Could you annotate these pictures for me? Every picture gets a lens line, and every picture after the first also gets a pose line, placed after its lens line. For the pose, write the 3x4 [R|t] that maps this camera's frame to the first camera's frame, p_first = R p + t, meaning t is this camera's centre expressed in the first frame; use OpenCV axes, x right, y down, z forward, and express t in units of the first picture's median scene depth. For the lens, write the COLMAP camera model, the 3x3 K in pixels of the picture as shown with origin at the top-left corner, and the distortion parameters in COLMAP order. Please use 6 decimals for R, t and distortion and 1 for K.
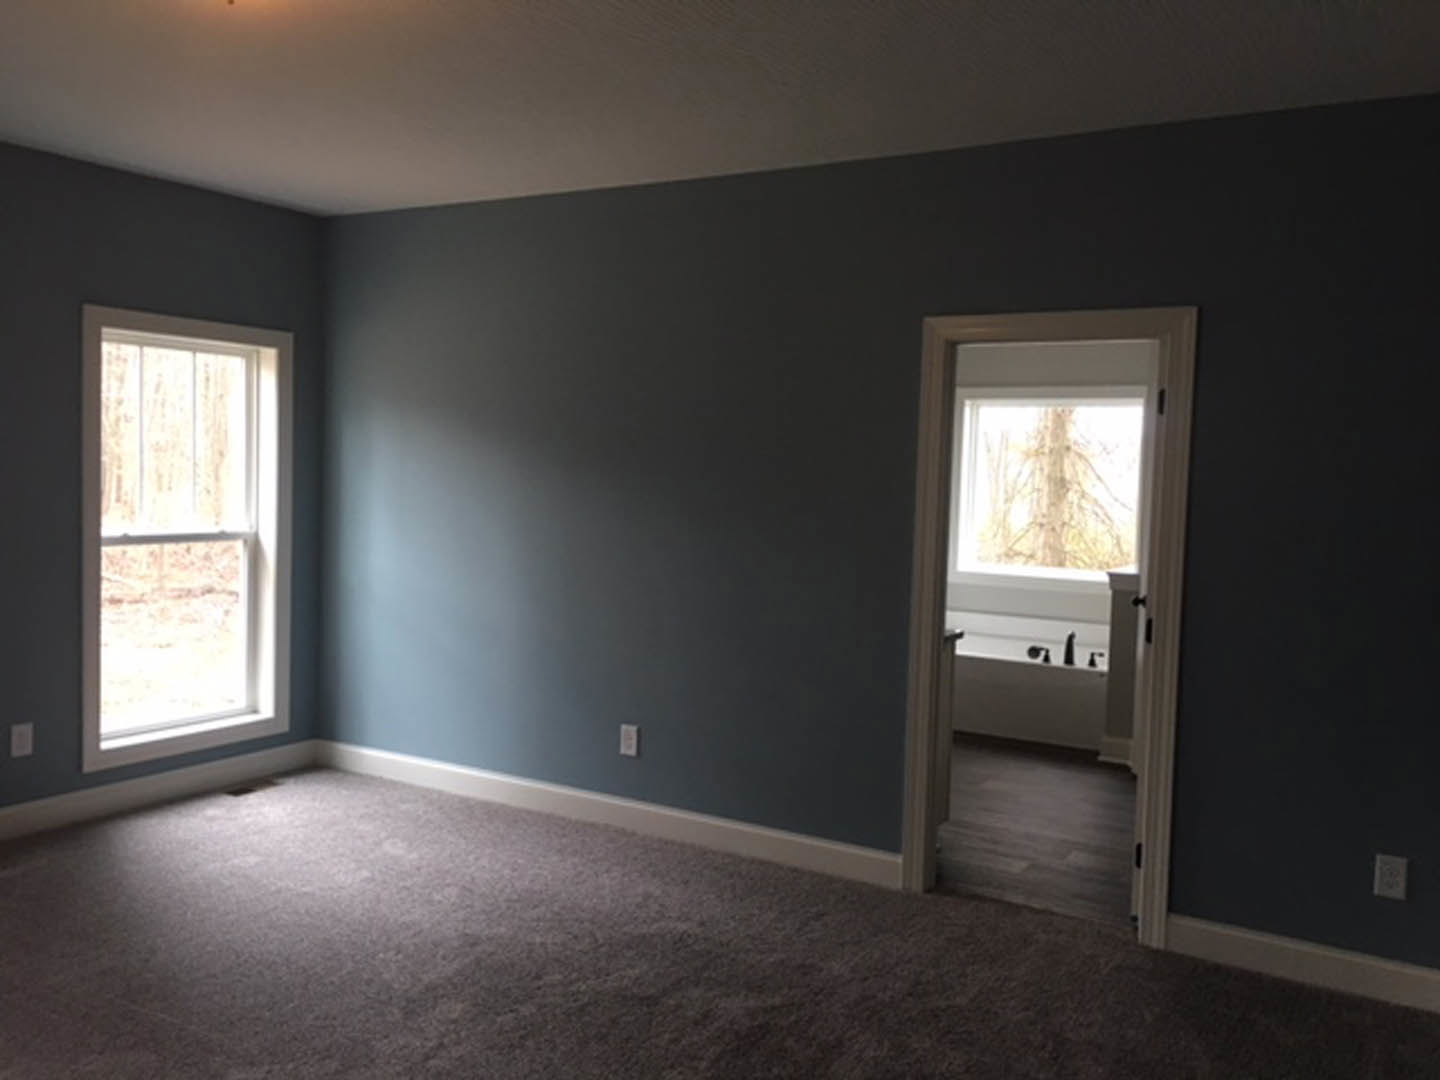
lens RADIAL K [[1237.6, 0, 720.0], [0, 1237.6, 540.0], [0, 0, 1]] dist [0.085752, -0.115467]
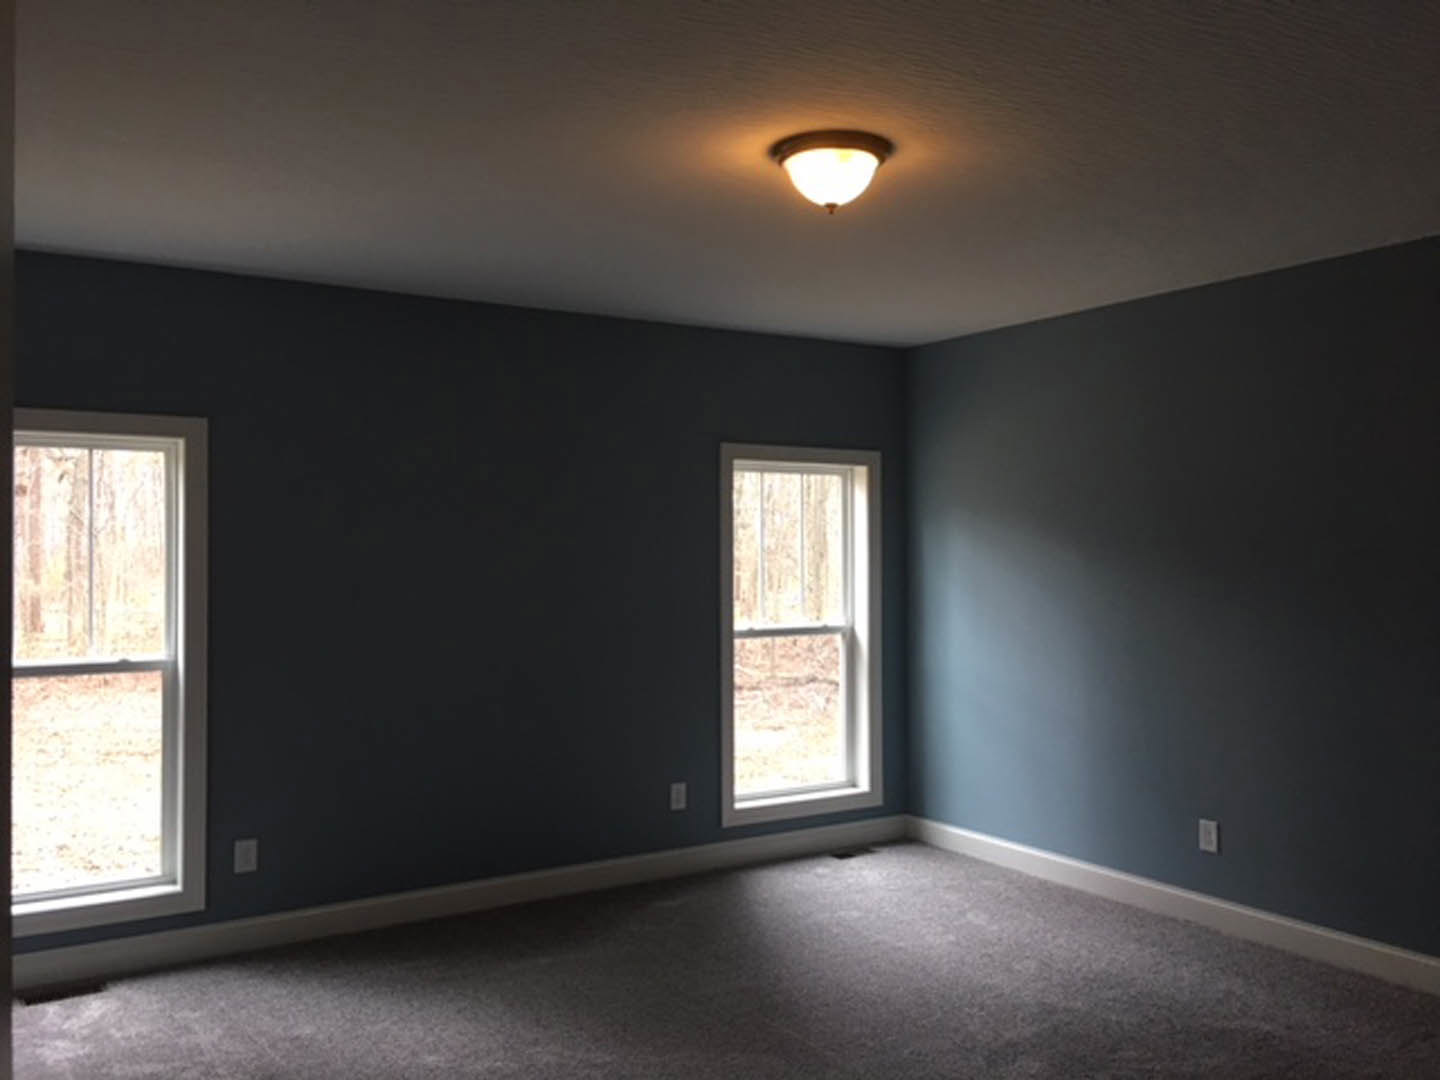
lens RADIAL K [[1237.6, 0, 720.0], [0, 1237.6, 540.0], [0, 0, 1]] dist [0.085752, -0.115467]
pose [[0.895720, -0.036514, -0.443117, 0.033502], [0.003283, 0.997138, -0.075530, -0.000043], [0.444607, 0.066199, 0.893276, -0.094790]]
